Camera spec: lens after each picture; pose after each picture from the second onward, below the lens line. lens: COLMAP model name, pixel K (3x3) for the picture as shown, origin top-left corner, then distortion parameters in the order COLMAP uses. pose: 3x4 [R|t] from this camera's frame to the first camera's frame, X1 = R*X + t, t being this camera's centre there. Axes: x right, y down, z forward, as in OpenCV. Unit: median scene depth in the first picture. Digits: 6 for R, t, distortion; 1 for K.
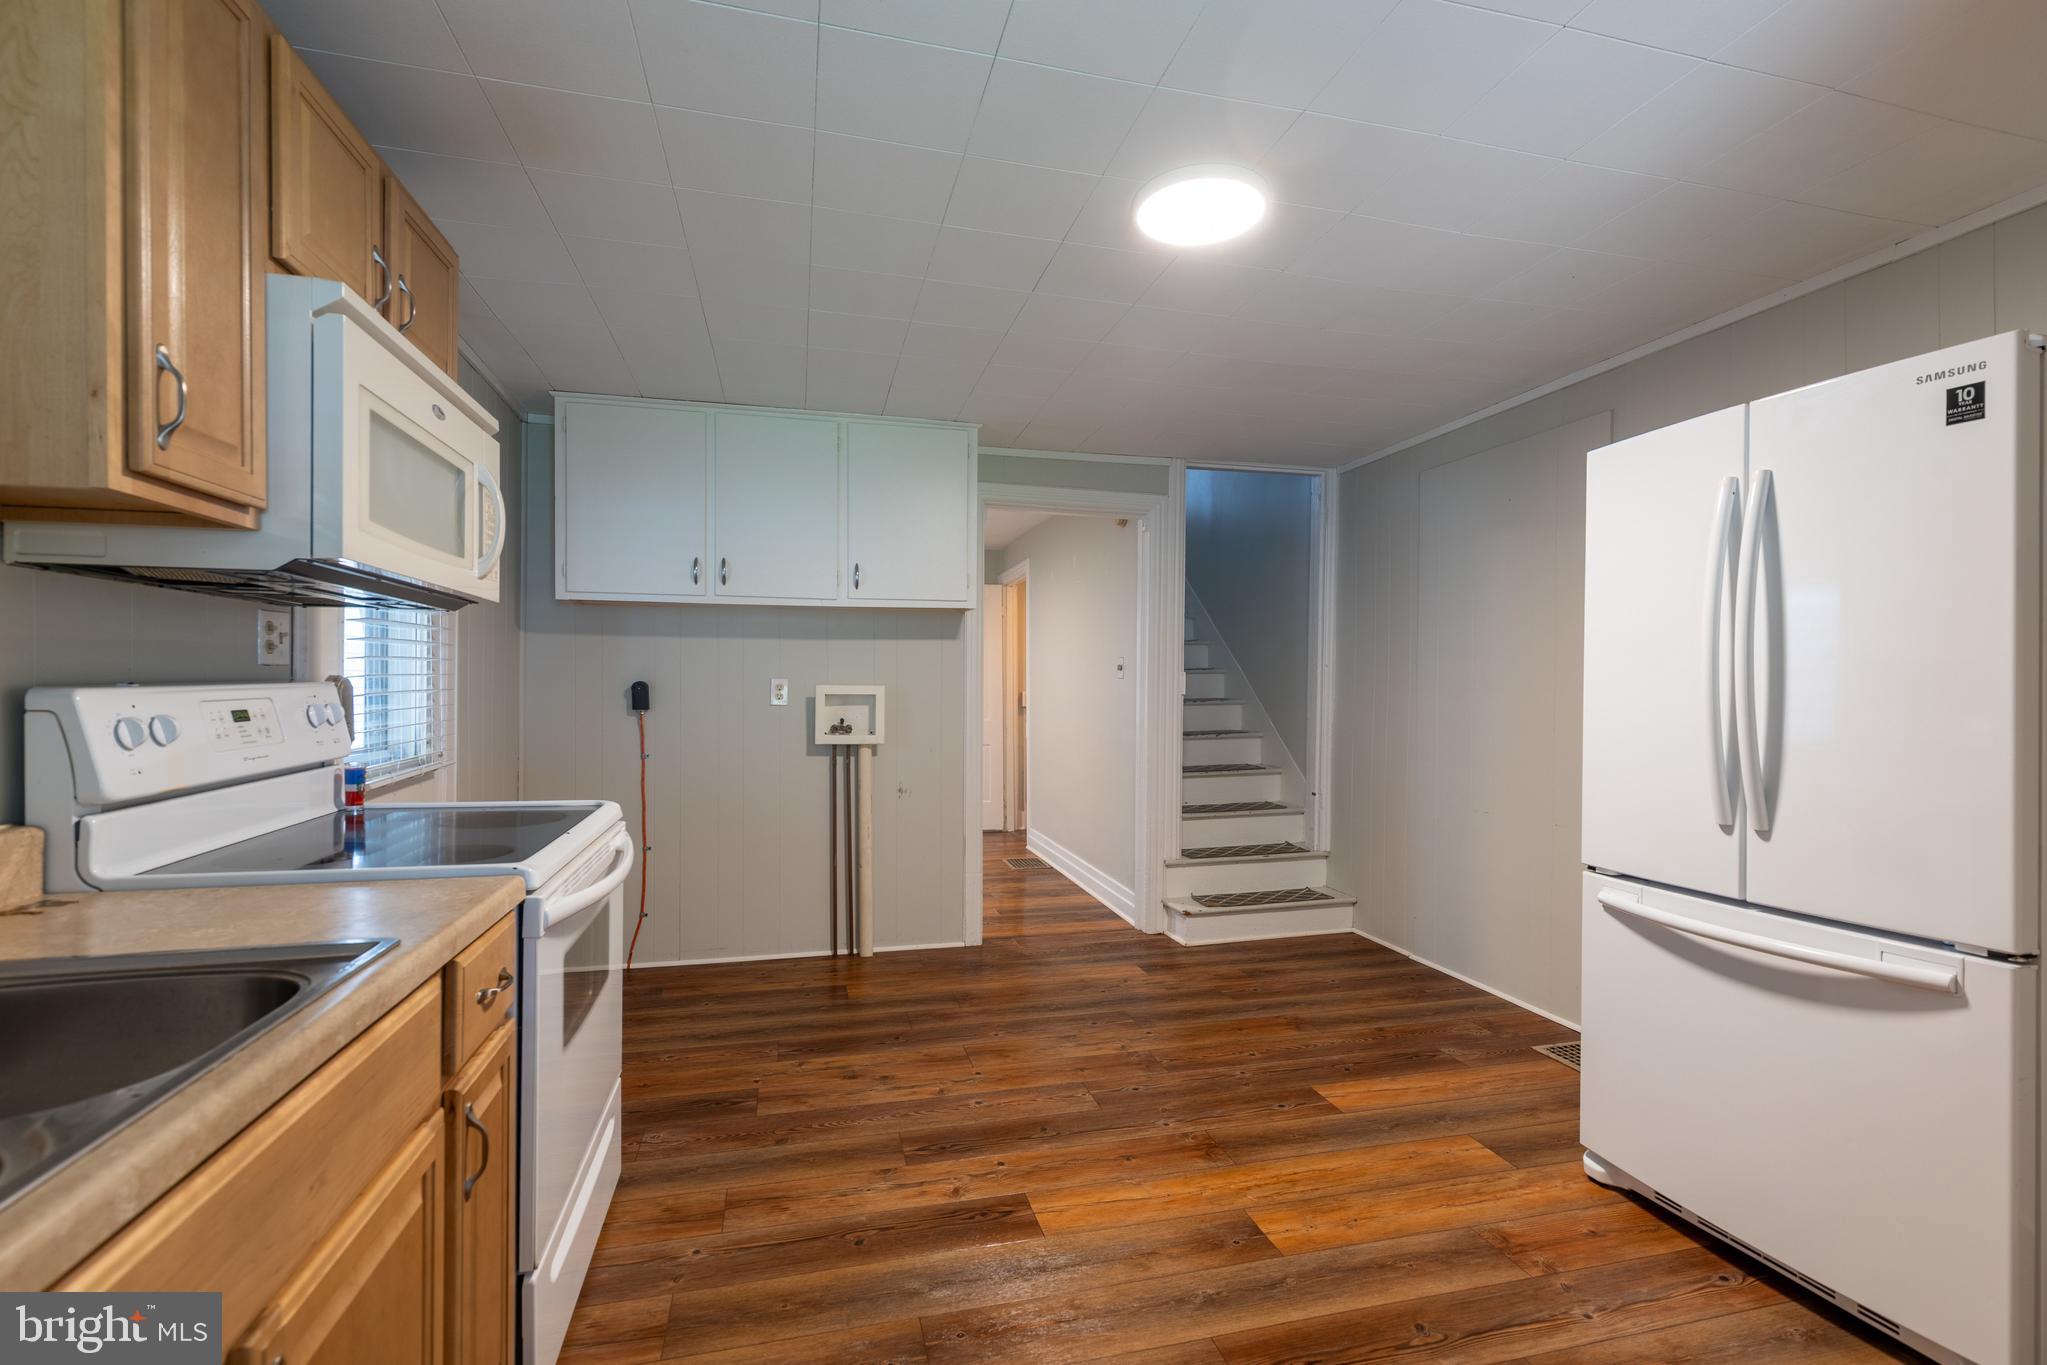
lens RADIAL K [[922.5, 0, 1023.5], [0, 922.5, 682.5], [0, 0, 1]] dist [-0.000647, 0.001125]
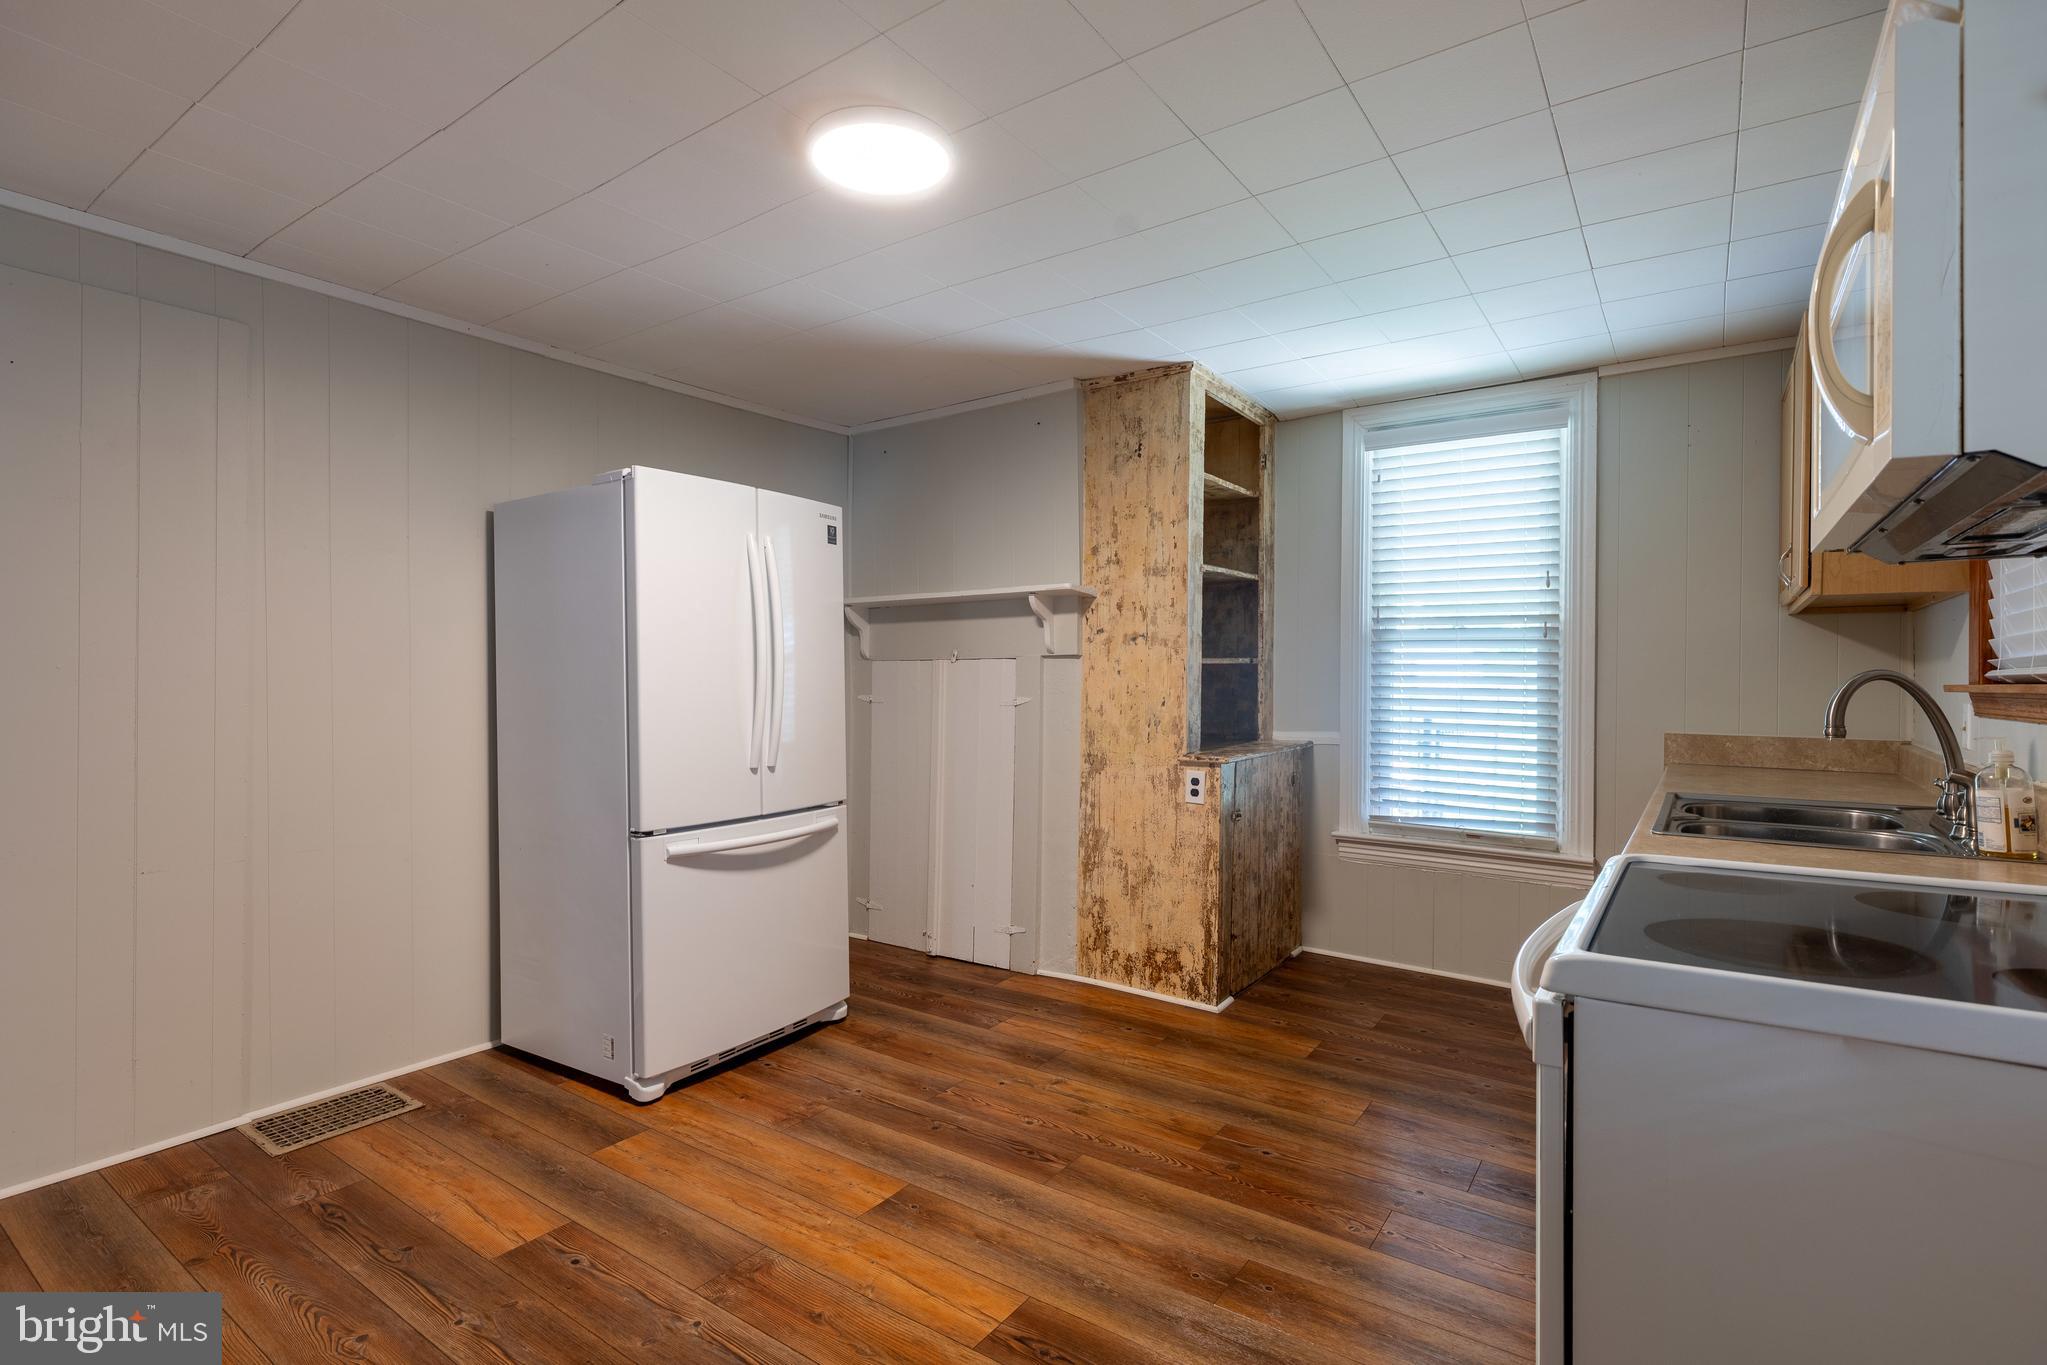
lens RADIAL K [[961.0, 0, 1023.5], [0, 961.0, 682.5], [0, 0, 1]] dist [0.003679, -0.000010]
pose [[-0.653338, -0.009014, 0.757012, -0.611140], [-0.008903, 0.999951, 0.004224, 0.004483], [-0.757014, -0.003980, -0.653387, 1.475284]]
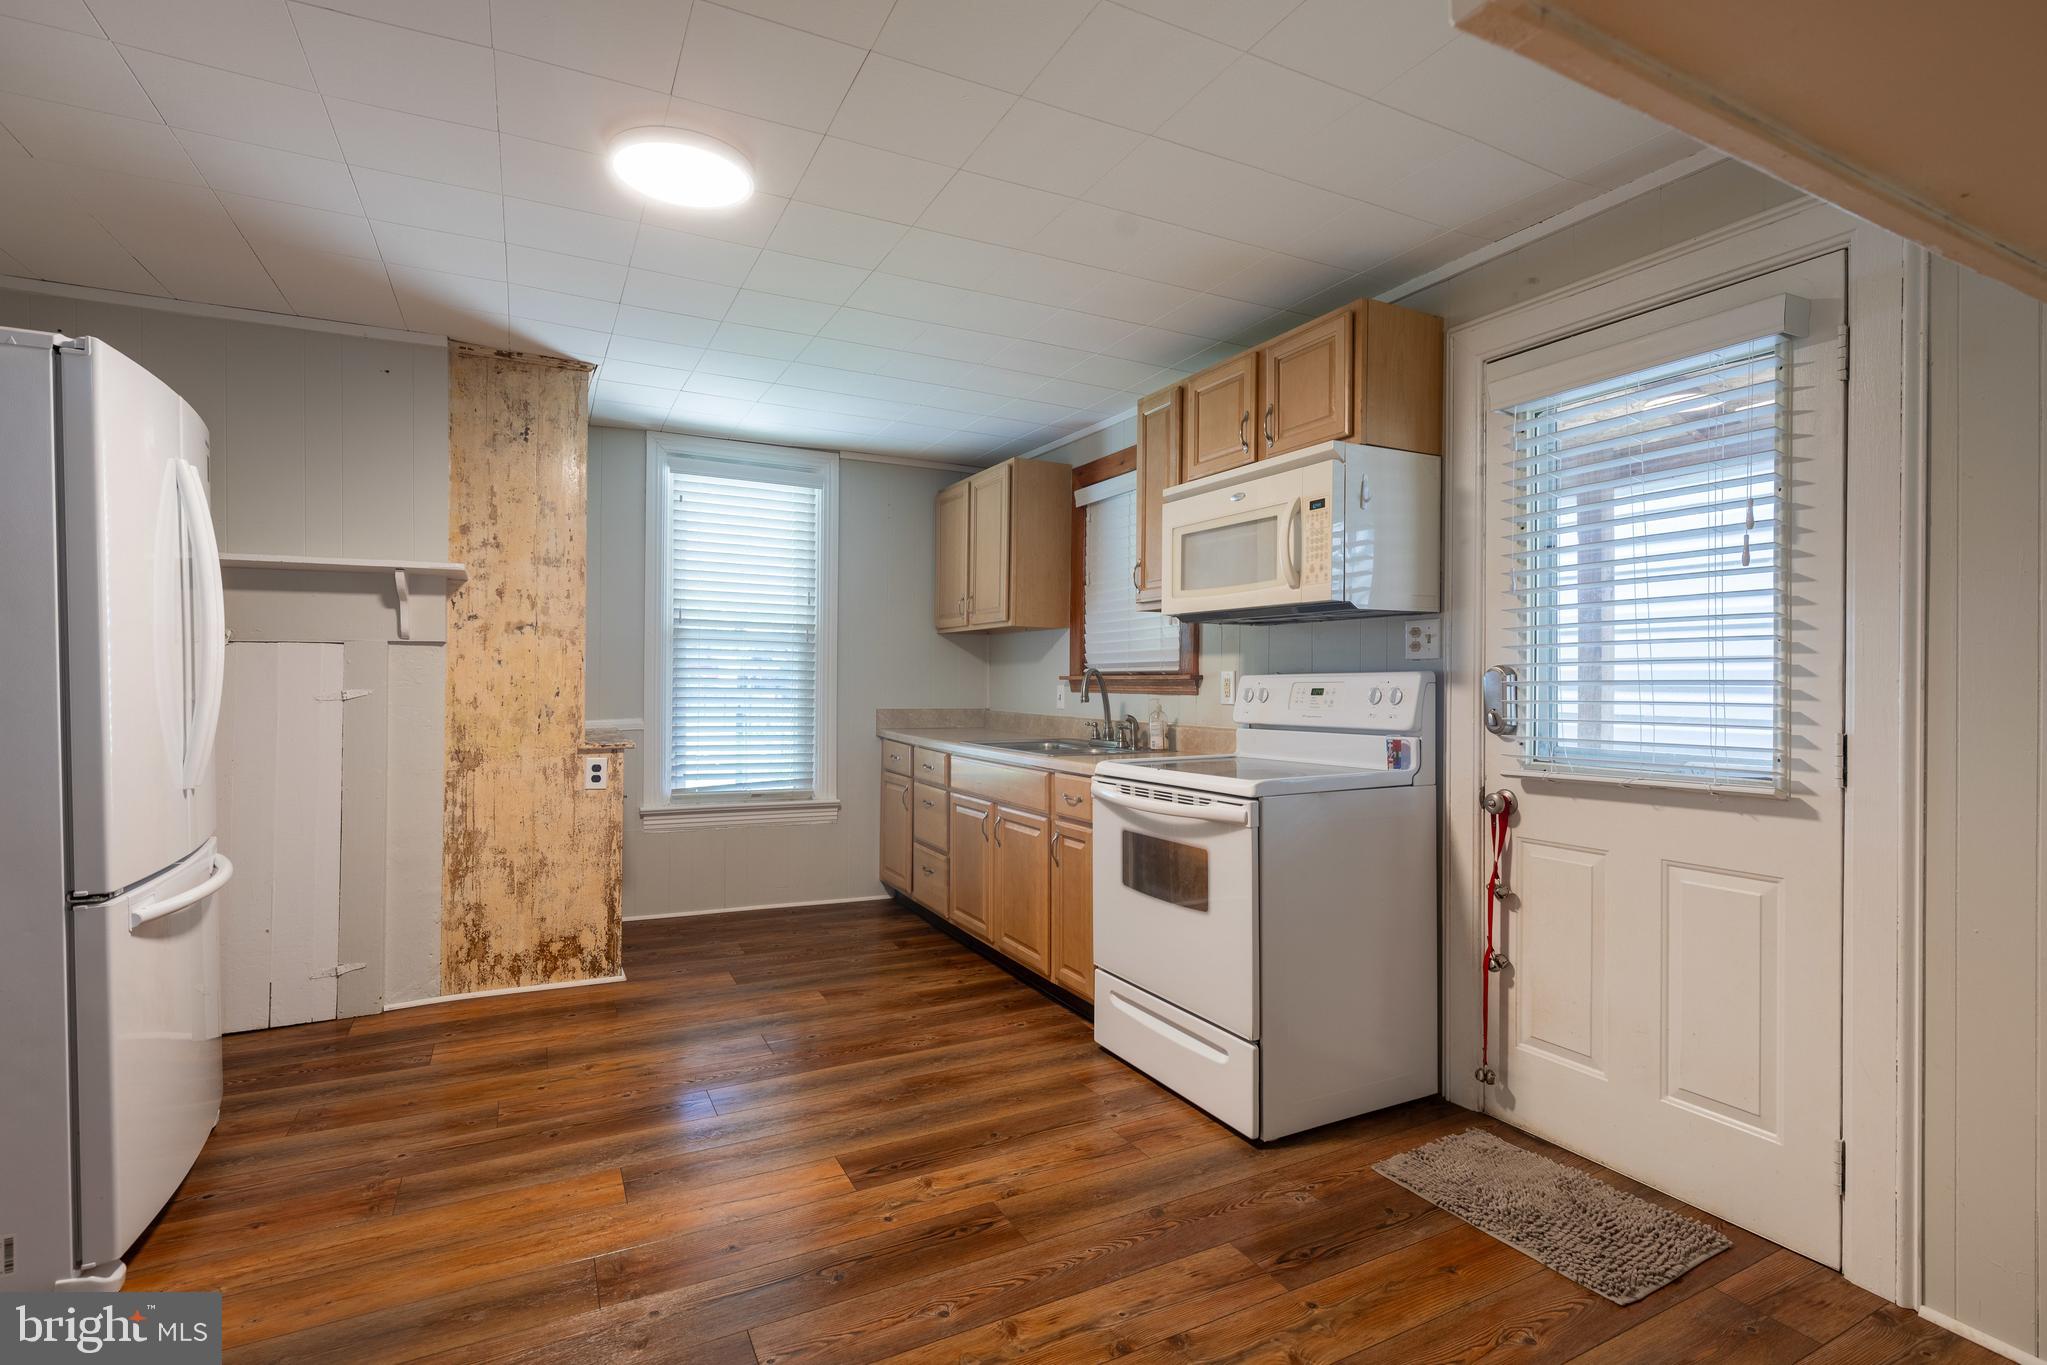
lens RADIAL K [[961.0, 0, 1023.5], [0, 961.0, 682.5], [0, 0, 1]] dist [0.003679, -0.000010]
pose [[-0.975169, -0.010000, -0.221237, 0.059146], [-0.009877, 0.999950, -0.001661, 0.020392], [0.221243, 0.000565, -0.975219, 2.006803]]
